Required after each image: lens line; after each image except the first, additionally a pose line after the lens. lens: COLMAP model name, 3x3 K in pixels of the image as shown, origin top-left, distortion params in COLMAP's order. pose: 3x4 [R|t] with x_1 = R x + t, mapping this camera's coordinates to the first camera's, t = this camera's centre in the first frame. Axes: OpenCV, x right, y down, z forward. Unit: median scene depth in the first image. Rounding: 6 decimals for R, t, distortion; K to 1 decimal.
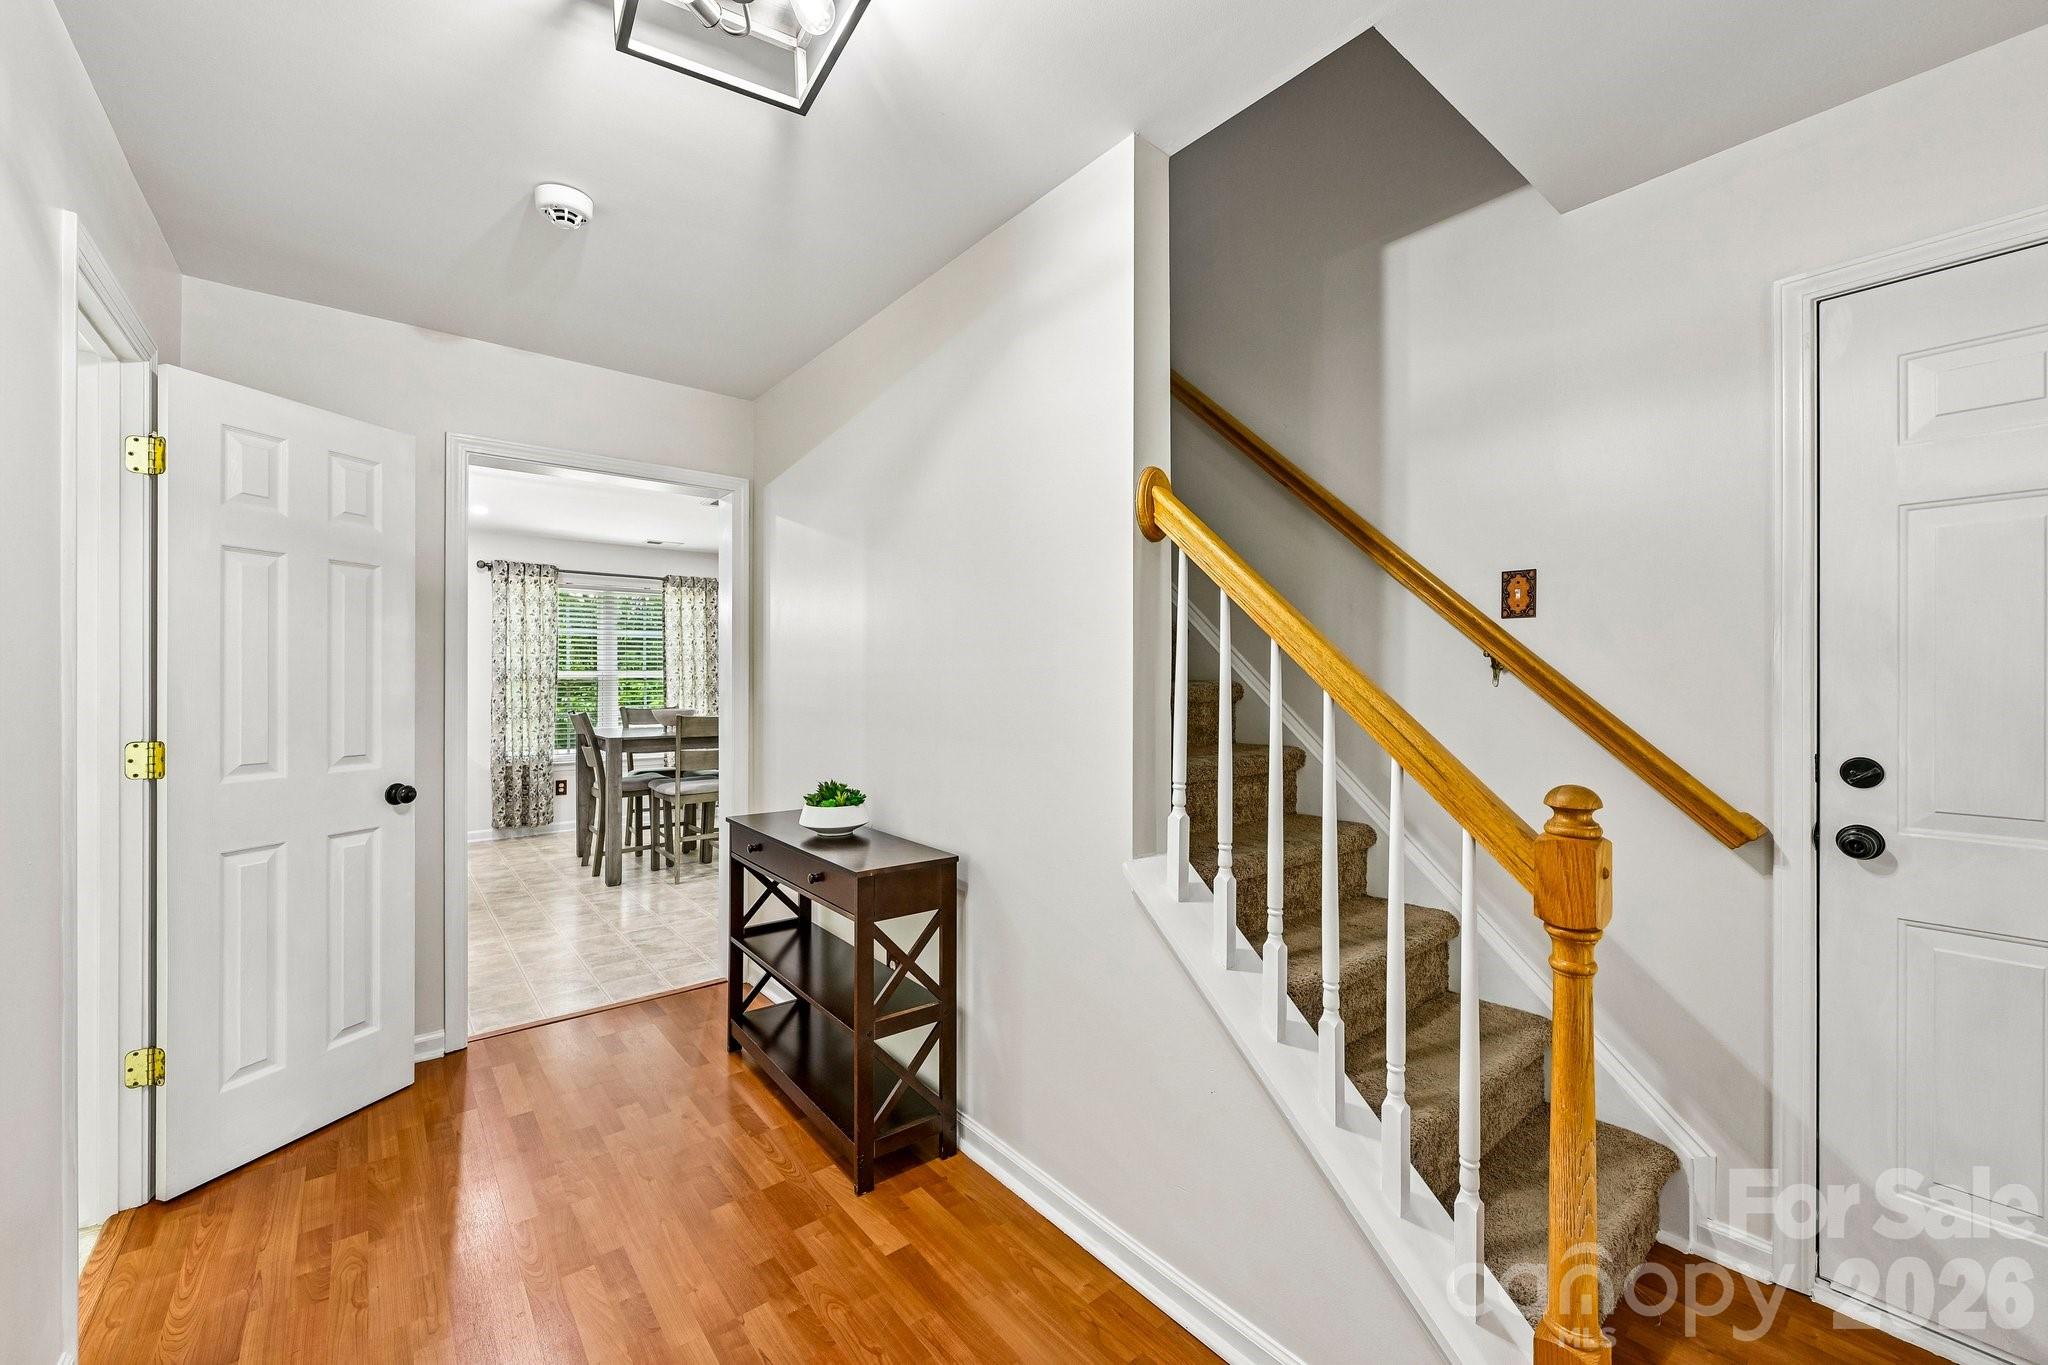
lens RADIAL K [[807.0, 0, 1016.6], [0, 807.0, 678.0], [0, 0, 1]] dist [-0.000368, -0.000279]
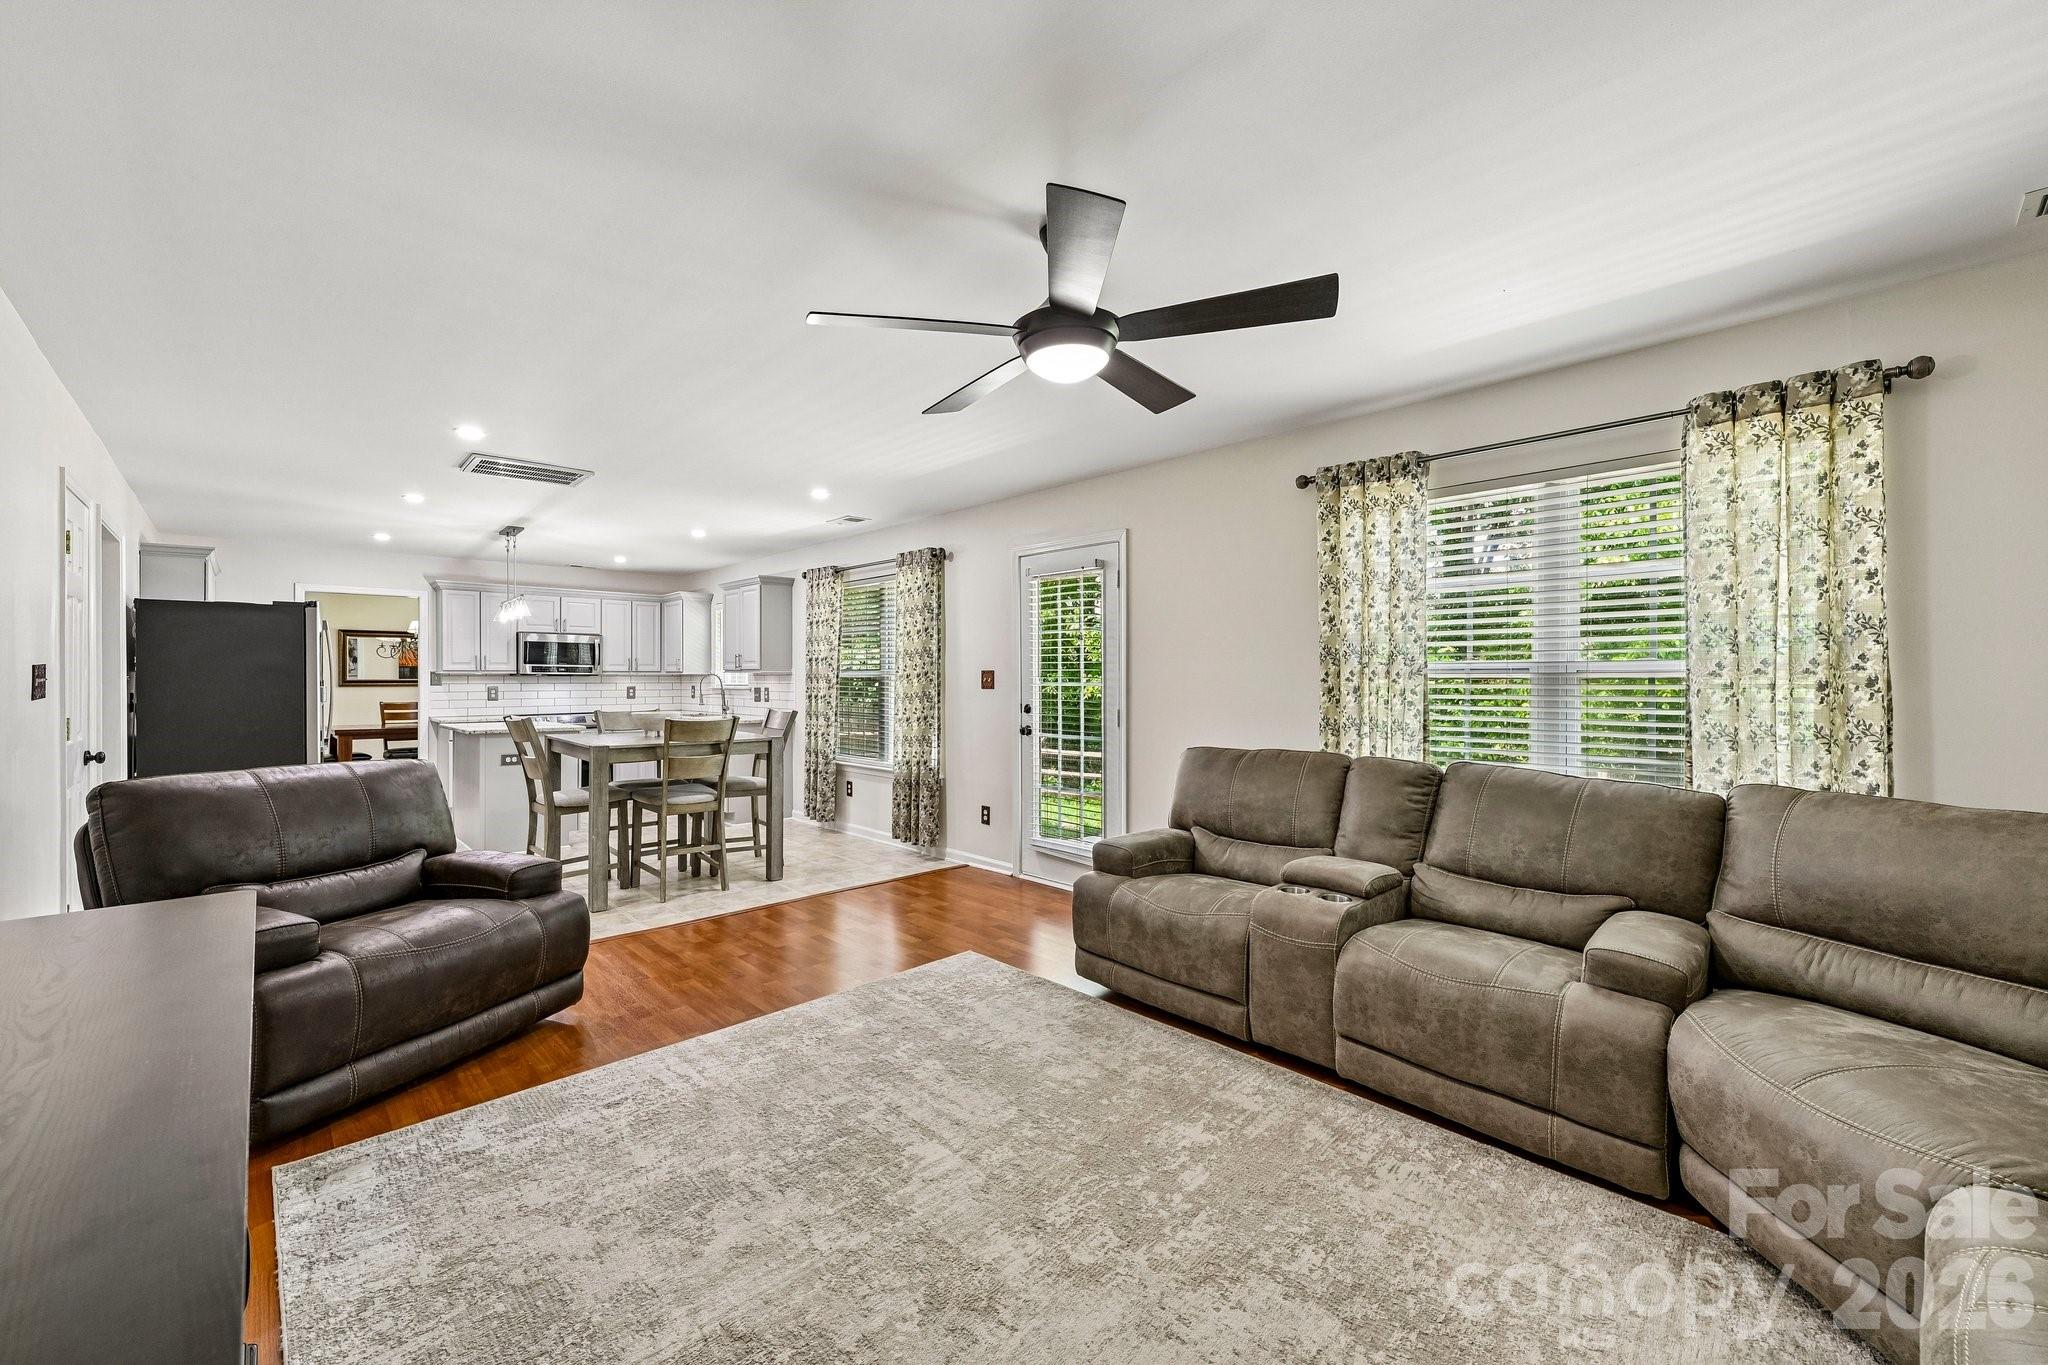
lens RADIAL K [[807.0, 0, 1017.5], [0, 807.0, 676.0], [0, 0, 1]] dist [-0.000368, -0.000279]
pose [[0.066380, -0.000468, -0.997794, 0.963497], [0.000876, 1.000000, -0.000411, -0.003459], [0.997794, -0.000847, 0.066380, 2.535508]]
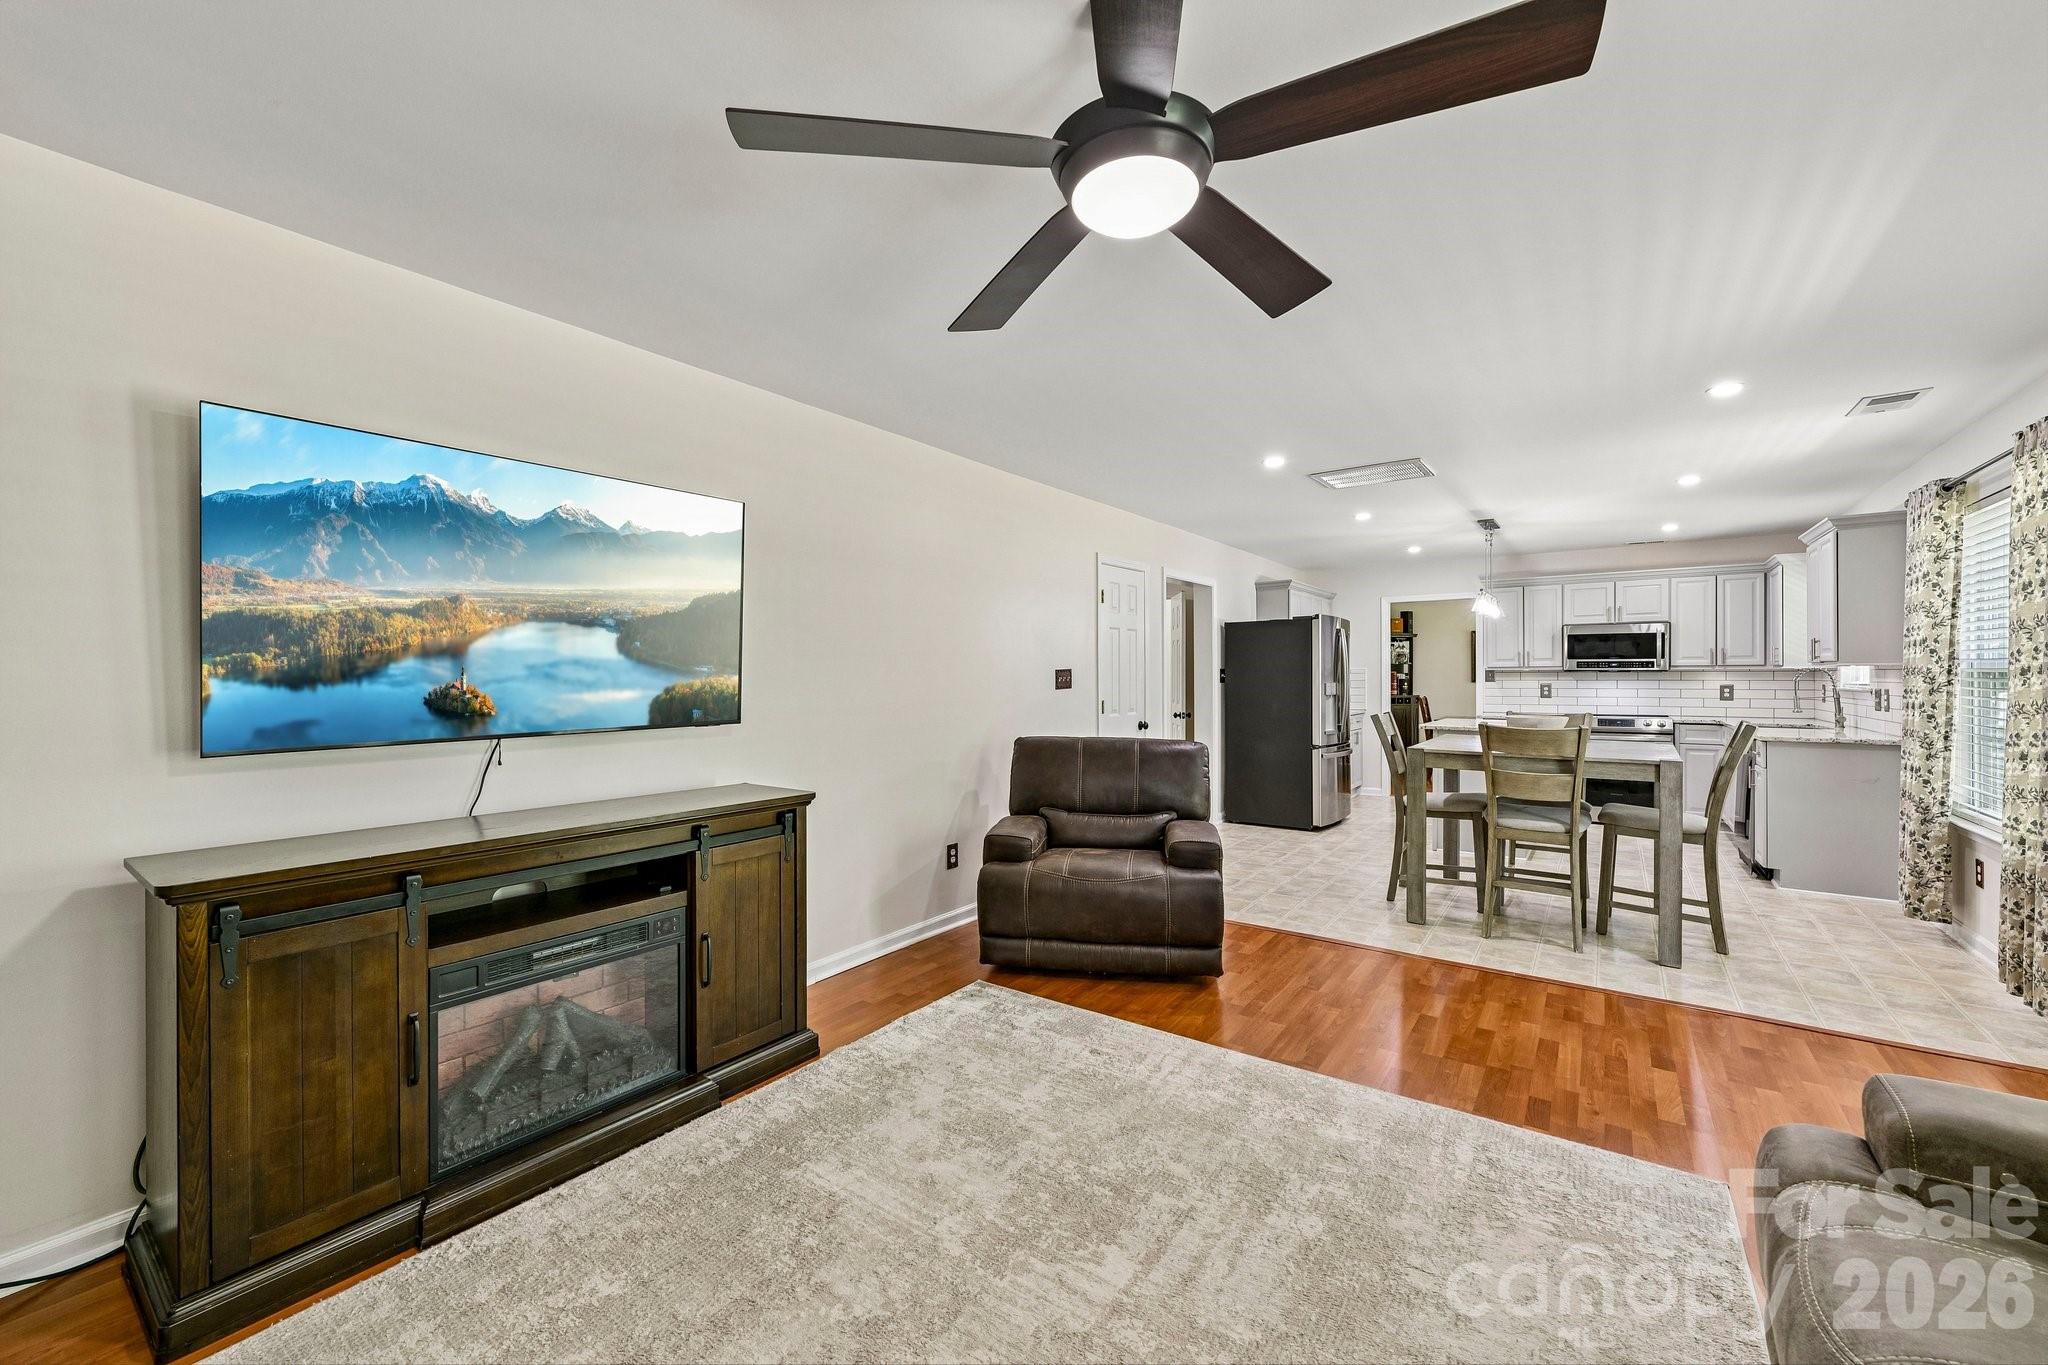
lens RADIAL K [[807.0, 0, 1017.7], [0, 807.0, 681.1], [0, 0, 1]] dist [-0.000368, -0.000279]
pose [[-0.969018, 0.007475, -0.246876, 0.450880], [0.005924, 0.999958, 0.007024, -0.006429], [0.246918, 0.005344, -0.969022, 3.045723]]
